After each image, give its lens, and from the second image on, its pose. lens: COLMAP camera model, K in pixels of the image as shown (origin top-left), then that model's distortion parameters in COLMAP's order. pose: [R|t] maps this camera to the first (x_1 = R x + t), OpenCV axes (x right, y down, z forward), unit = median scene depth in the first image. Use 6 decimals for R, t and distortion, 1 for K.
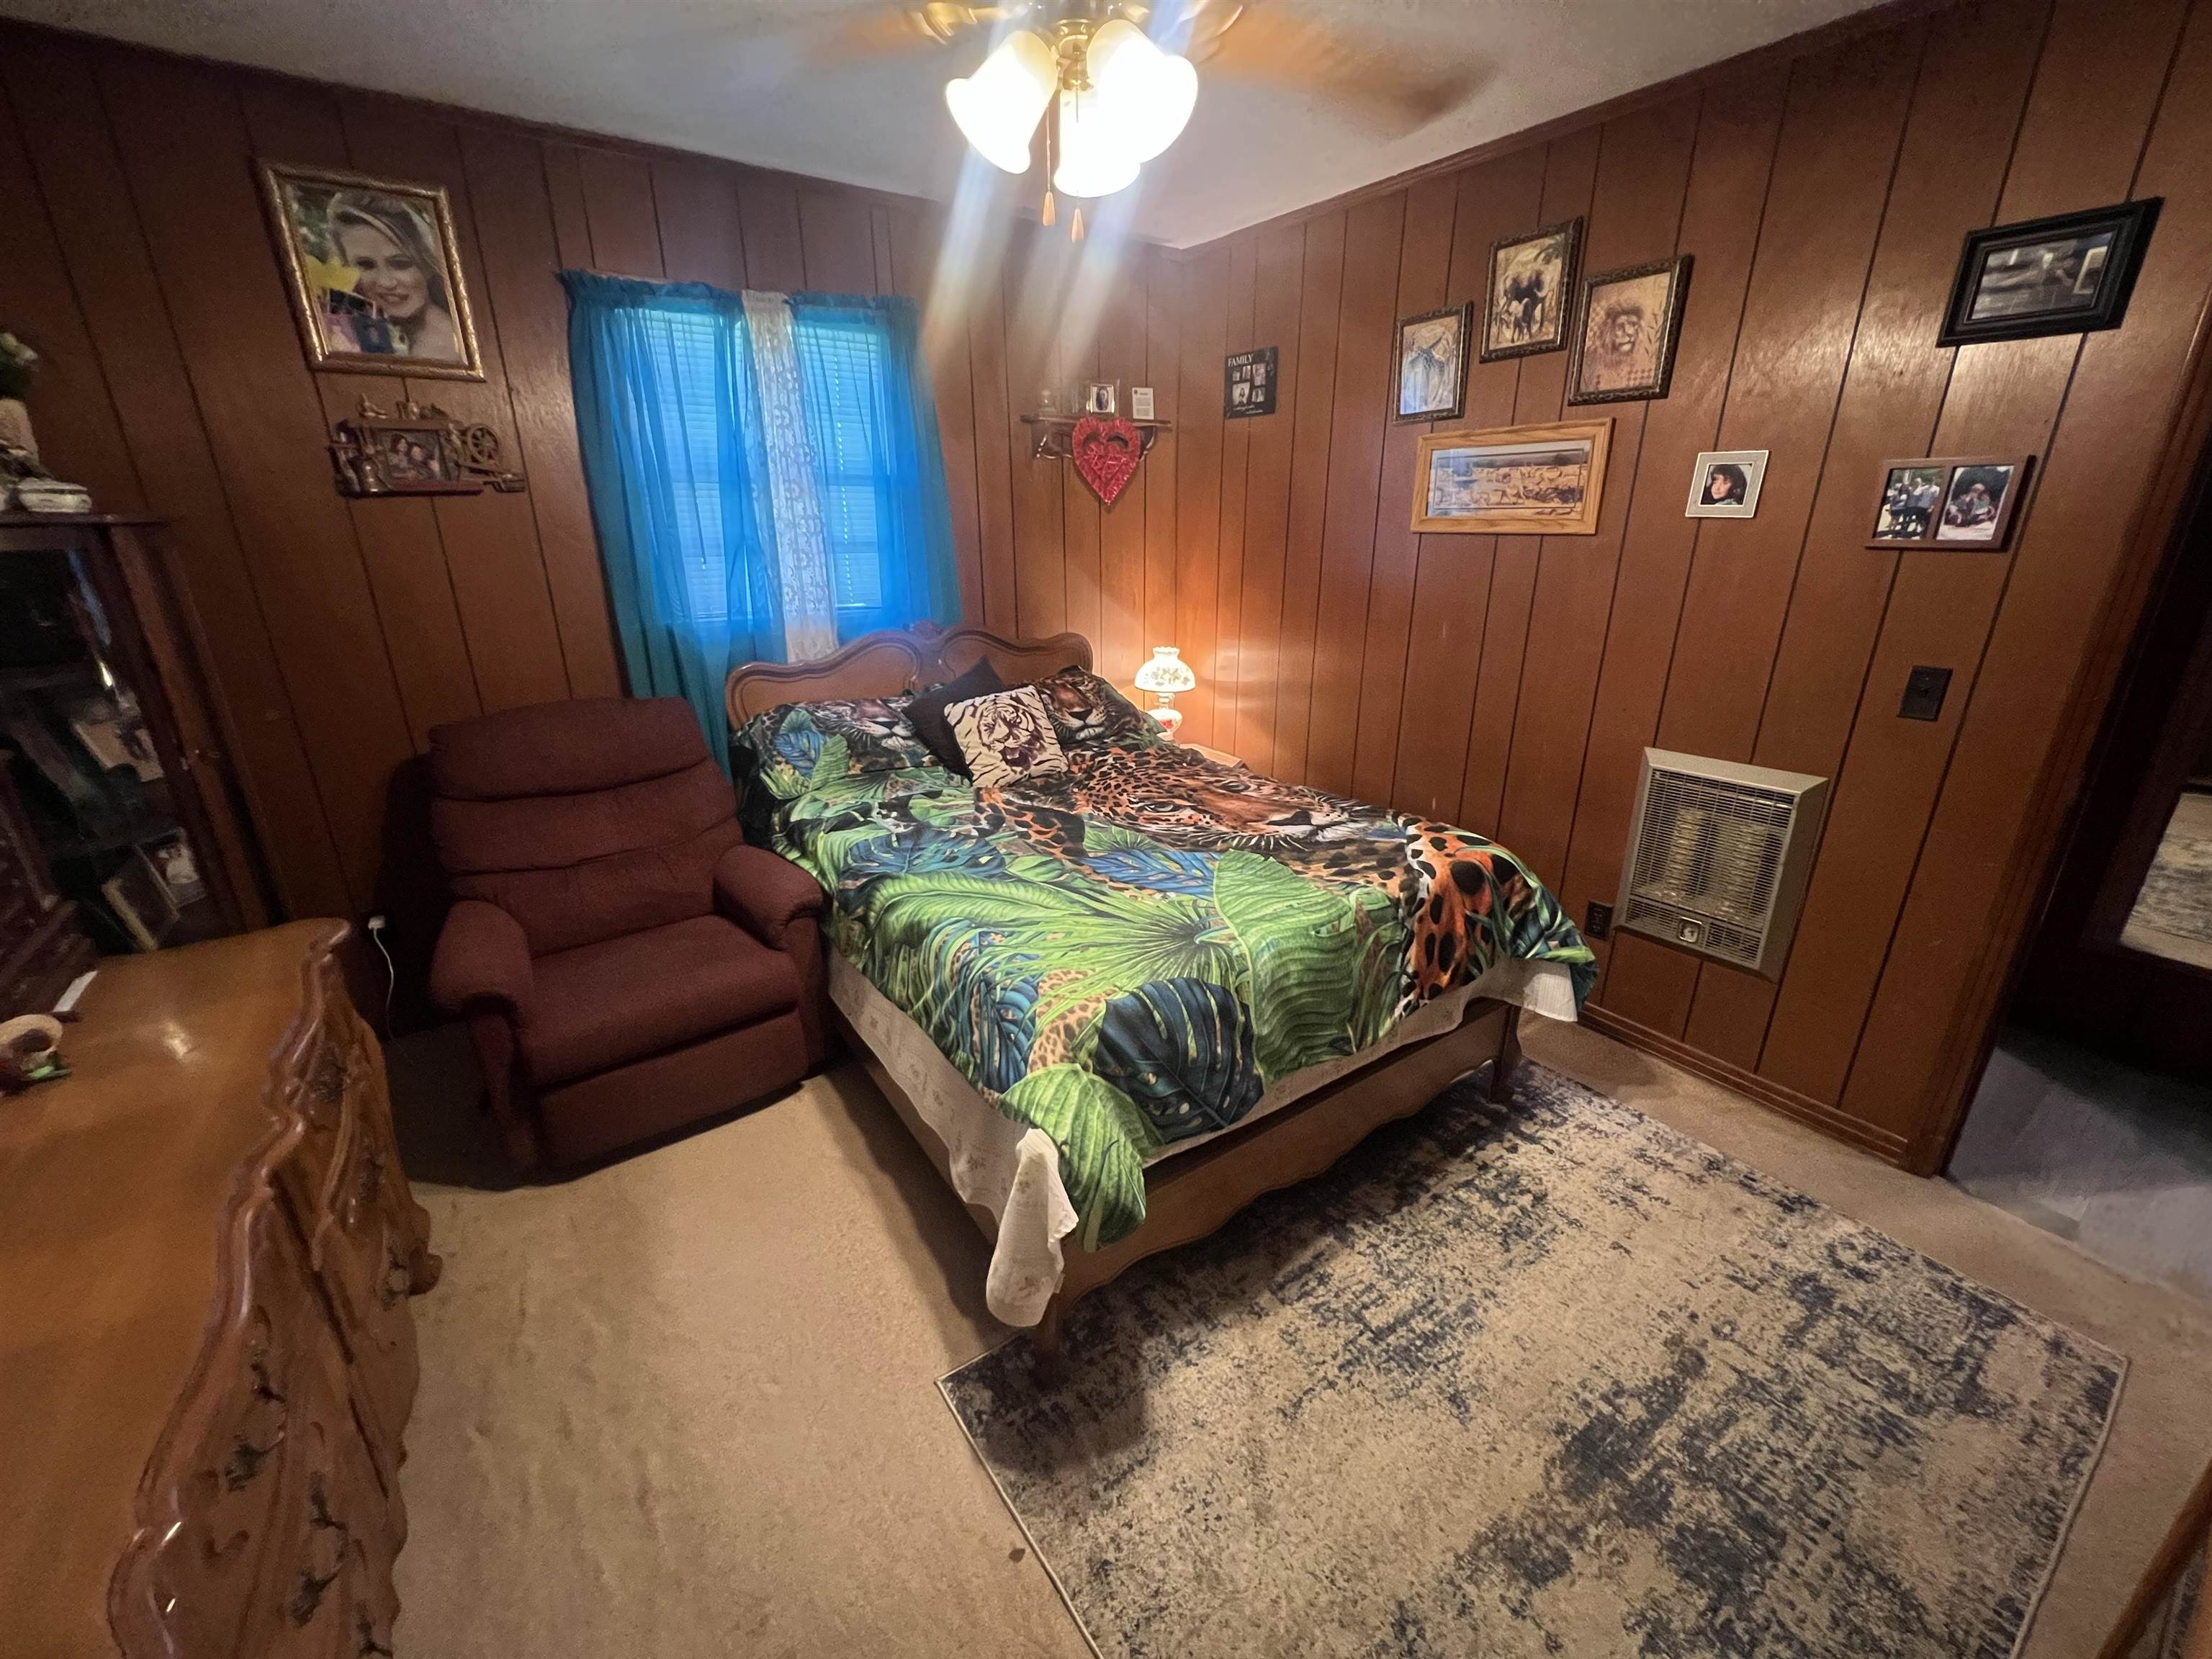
lens RADIAL K [[885.4, 0, 1104.6], [0, 885.4, 826.2], [0, 0, 1]] dist [-0.003001, 0.000815]
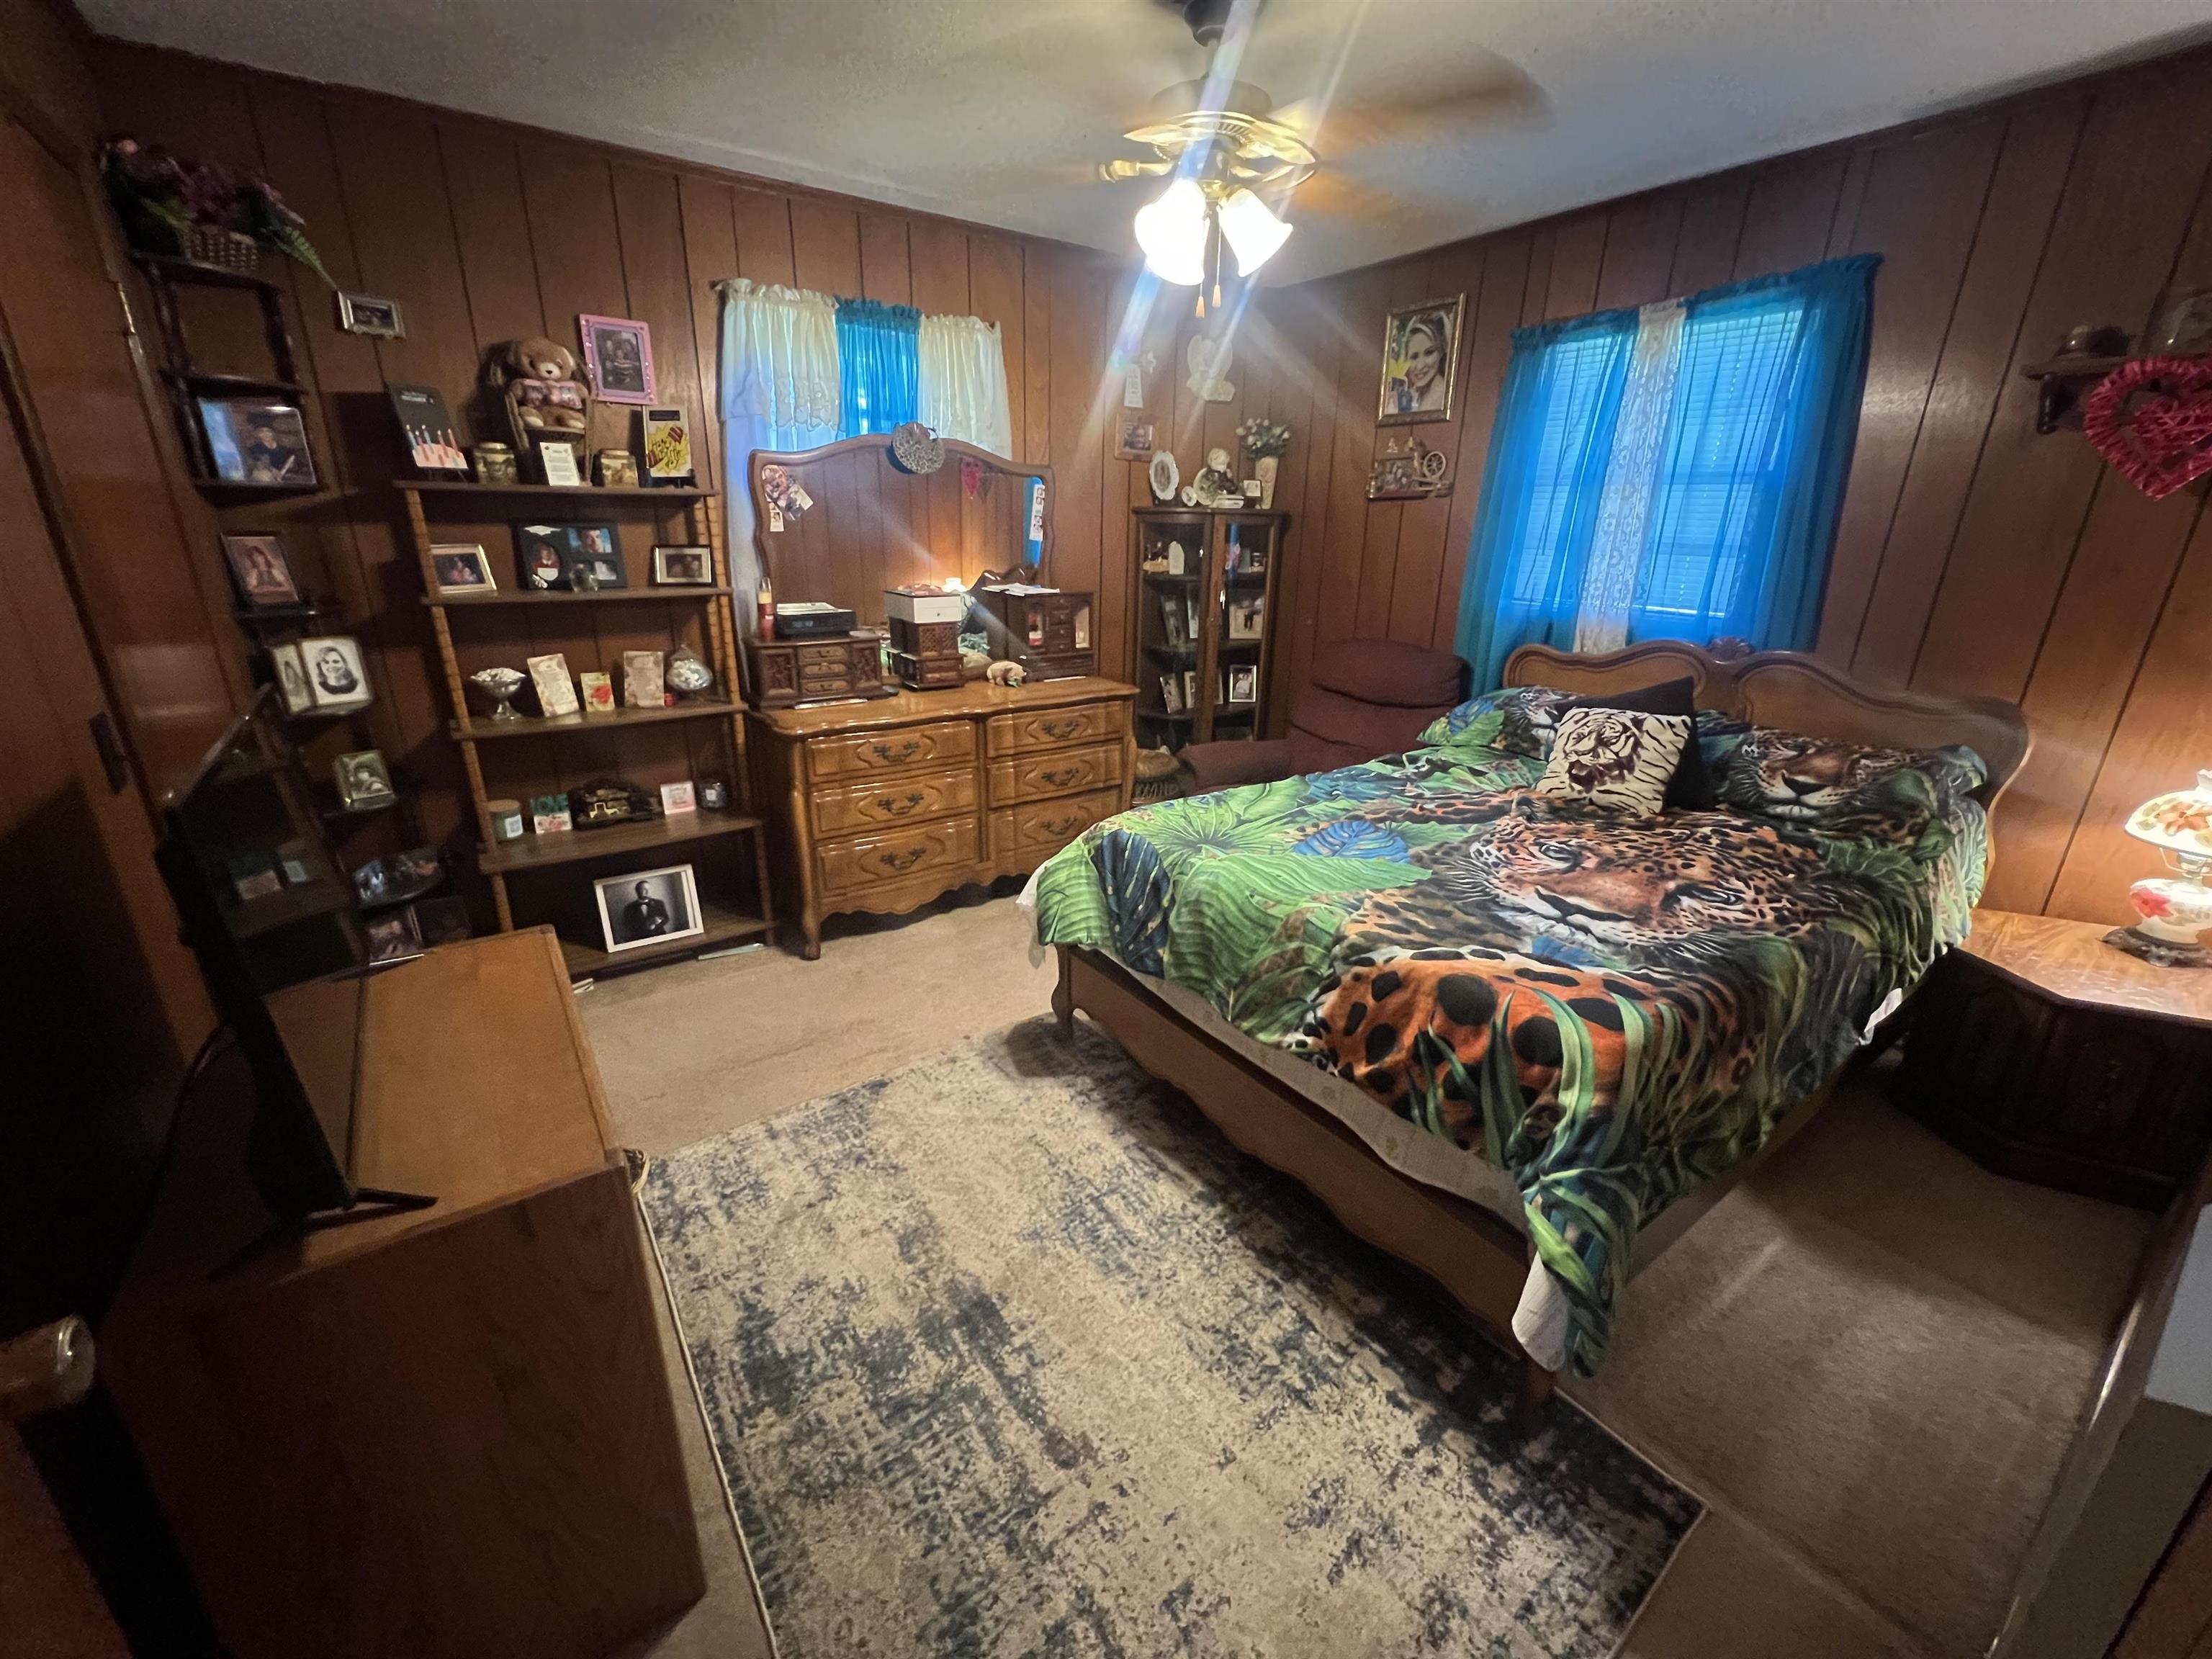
lens RADIAL K [[885.4, 0, 1099.8], [0, 885.4, 826.2], [0, 0, 1]] dist [-0.003001, 0.000815]
pose [[0.006621, 0.329787, -0.944032, 0.946870], [-0.348331, 0.885686, 0.306962, -0.167789], [0.937348, 0.326803, 0.120739, 0.532540]]
